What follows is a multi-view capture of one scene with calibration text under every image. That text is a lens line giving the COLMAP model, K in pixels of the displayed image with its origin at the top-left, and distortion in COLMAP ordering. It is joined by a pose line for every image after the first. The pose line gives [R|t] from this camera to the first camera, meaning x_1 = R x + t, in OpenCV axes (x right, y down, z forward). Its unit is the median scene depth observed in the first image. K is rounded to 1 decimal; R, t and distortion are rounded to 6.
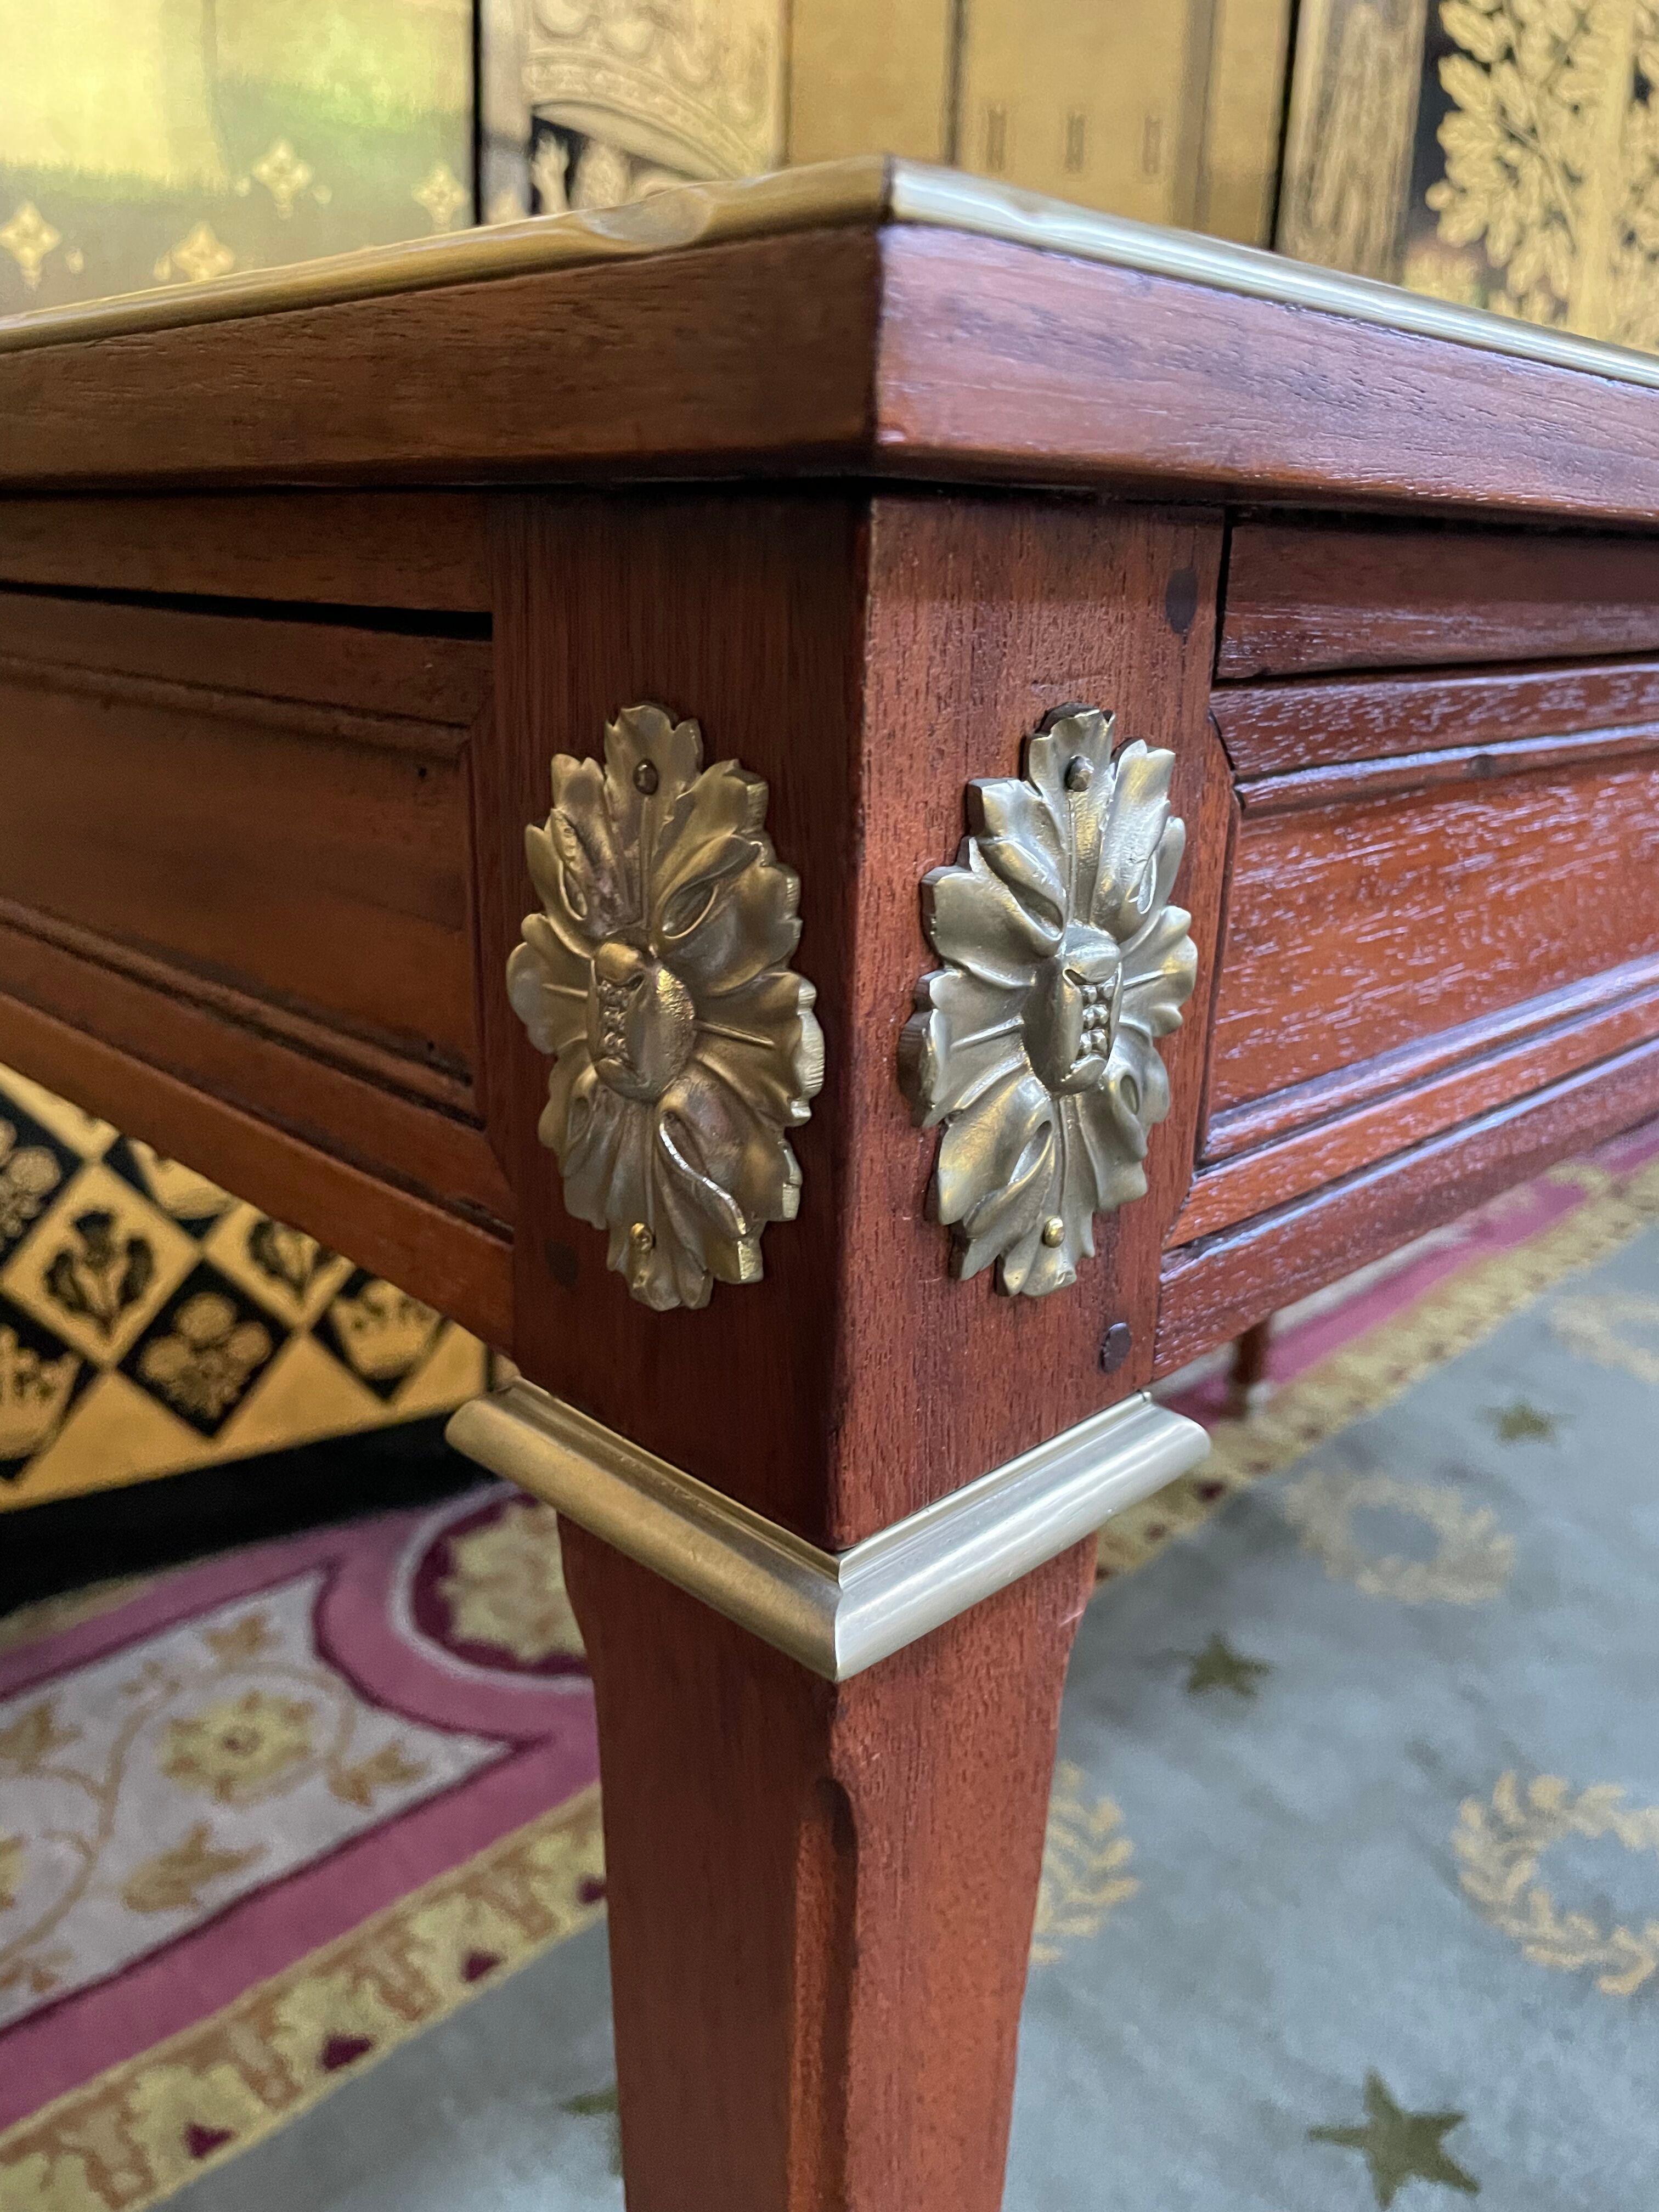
lens RADIAL K [[1733.5, 0, 831.5], [0, 1733.5, 1076.8], [0, 0, 1]] dist [0.069662, -0.099159]
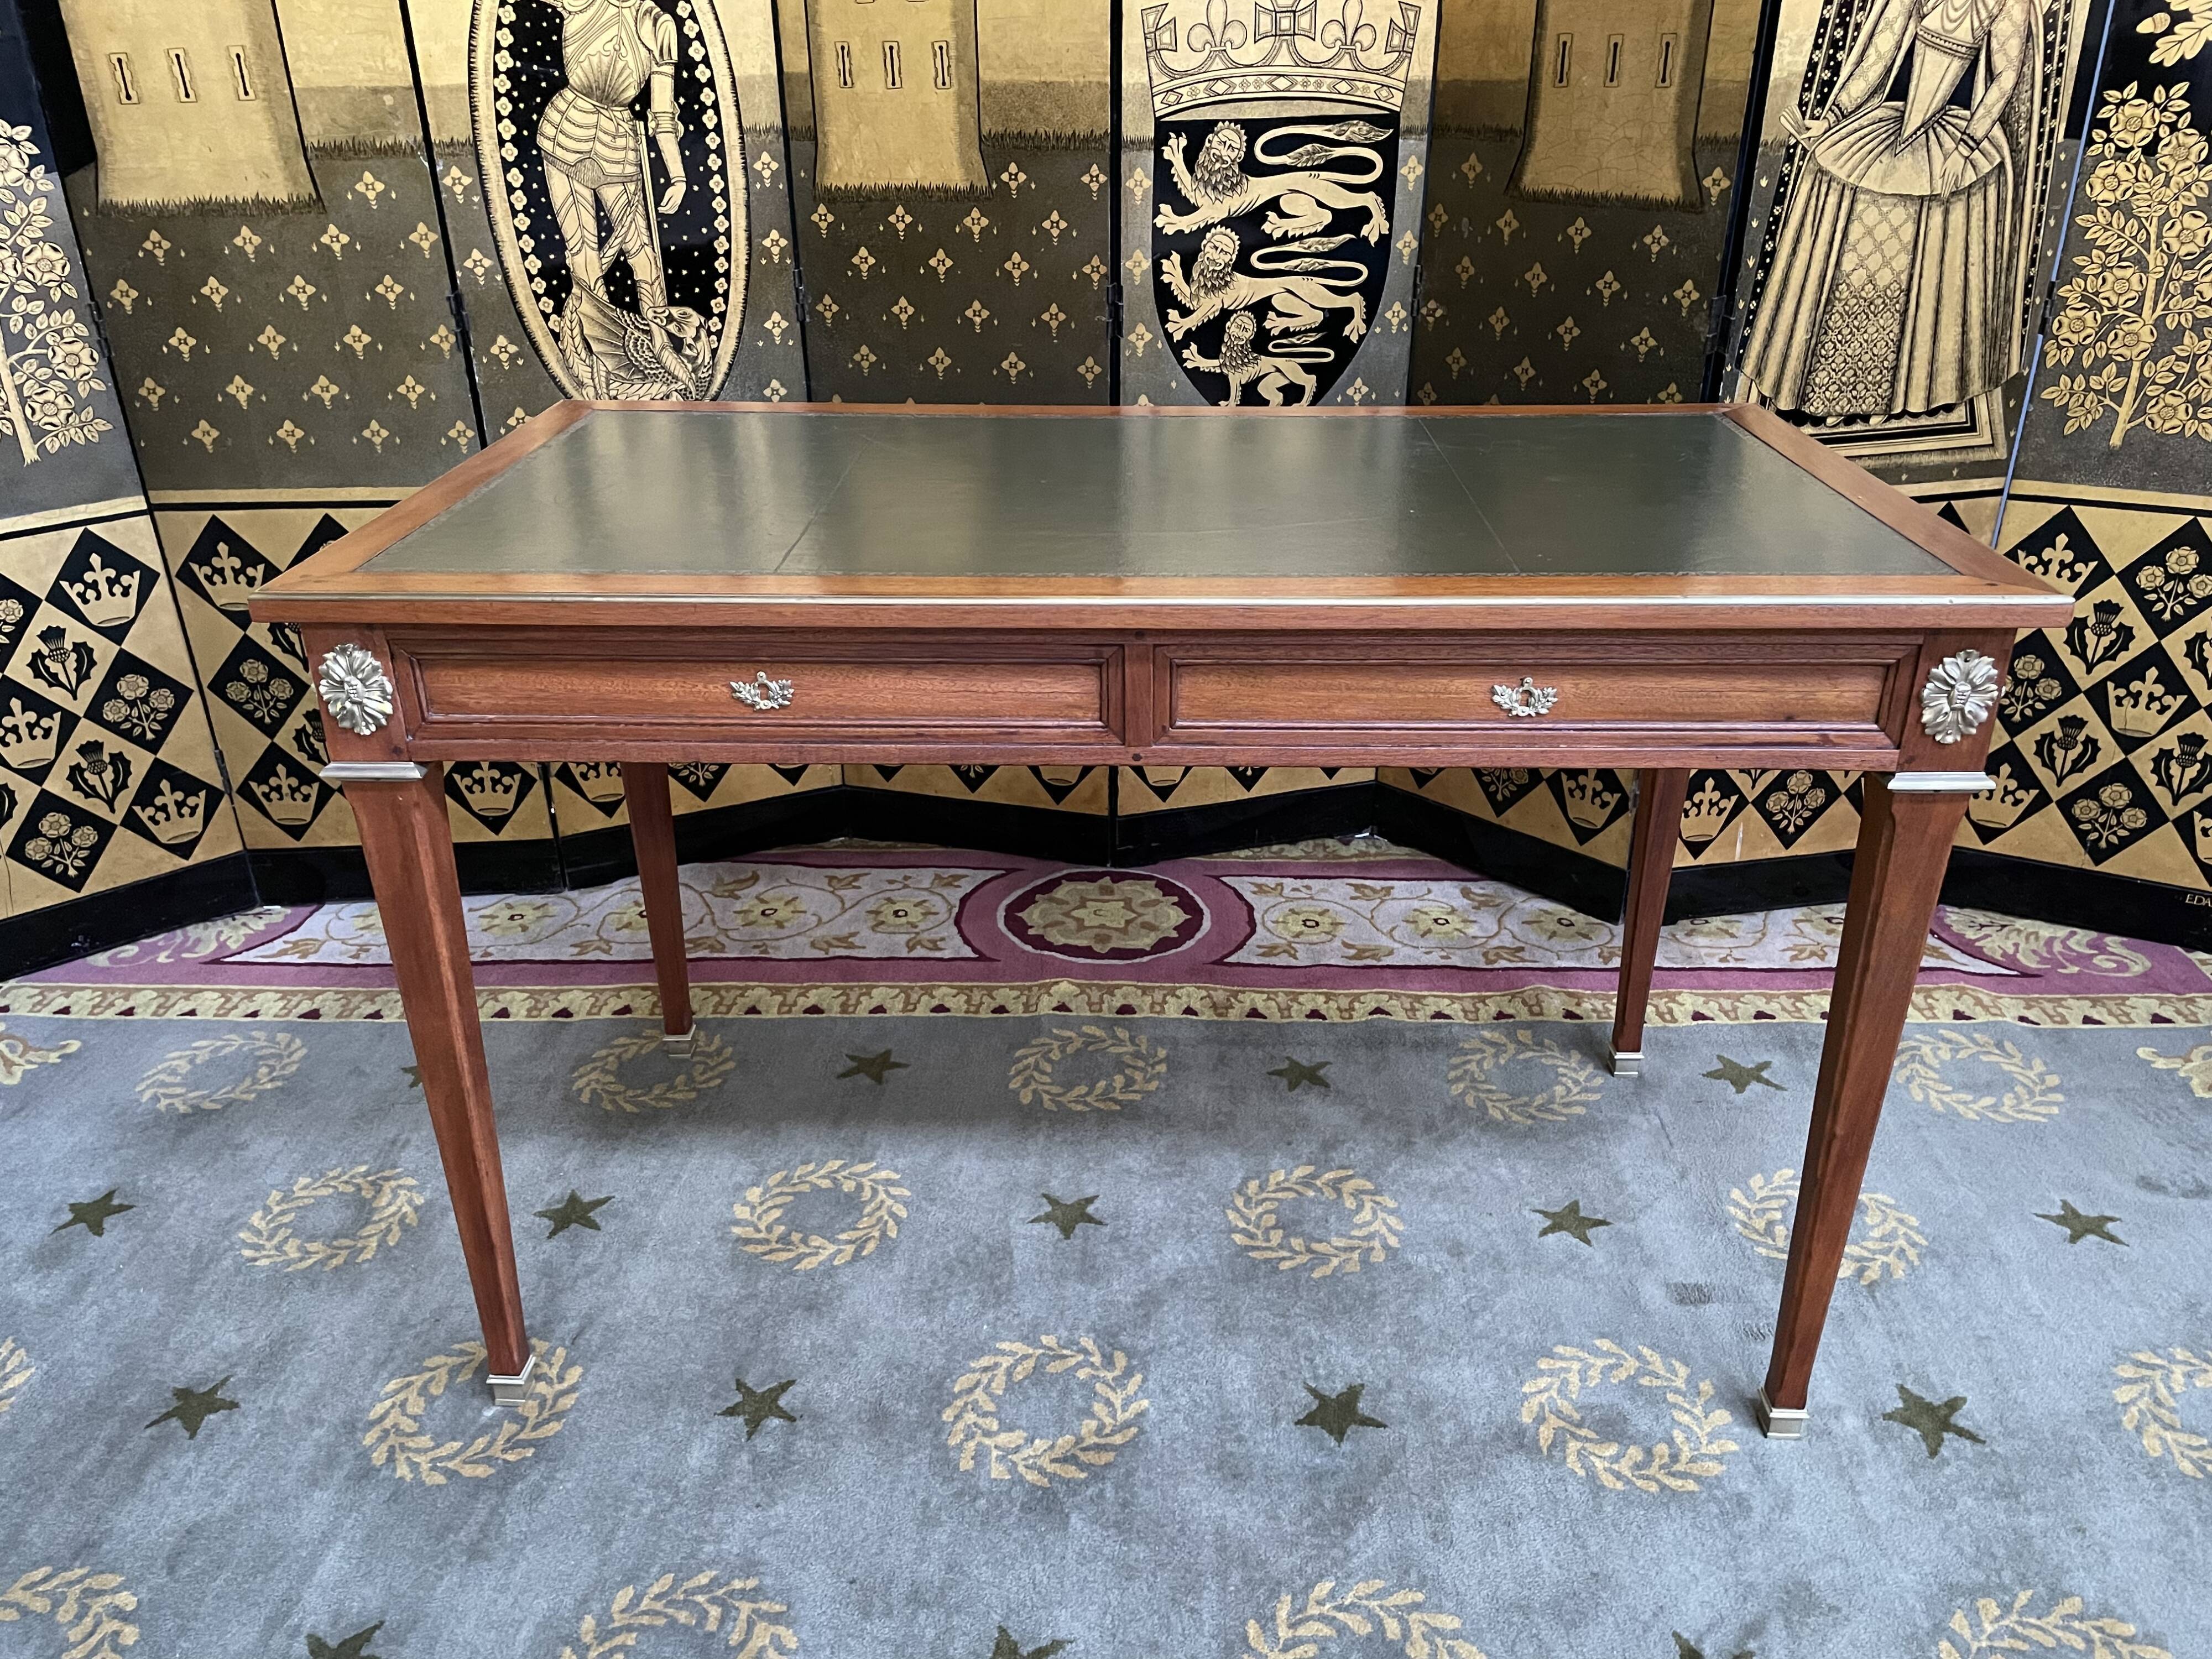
lens RADIAL K [[1685.2, 0, 1094.2], [0, 1685.2, 846.1], [0, 0, 1]] dist [0.079492, -0.110660]
pose [[0.682464, 0.292174, -0.669983, 1.099696], [-0.185879, 0.955871, 0.227506, -0.206203], [0.706889, -0.030729, 0.706656, -0.292917]]
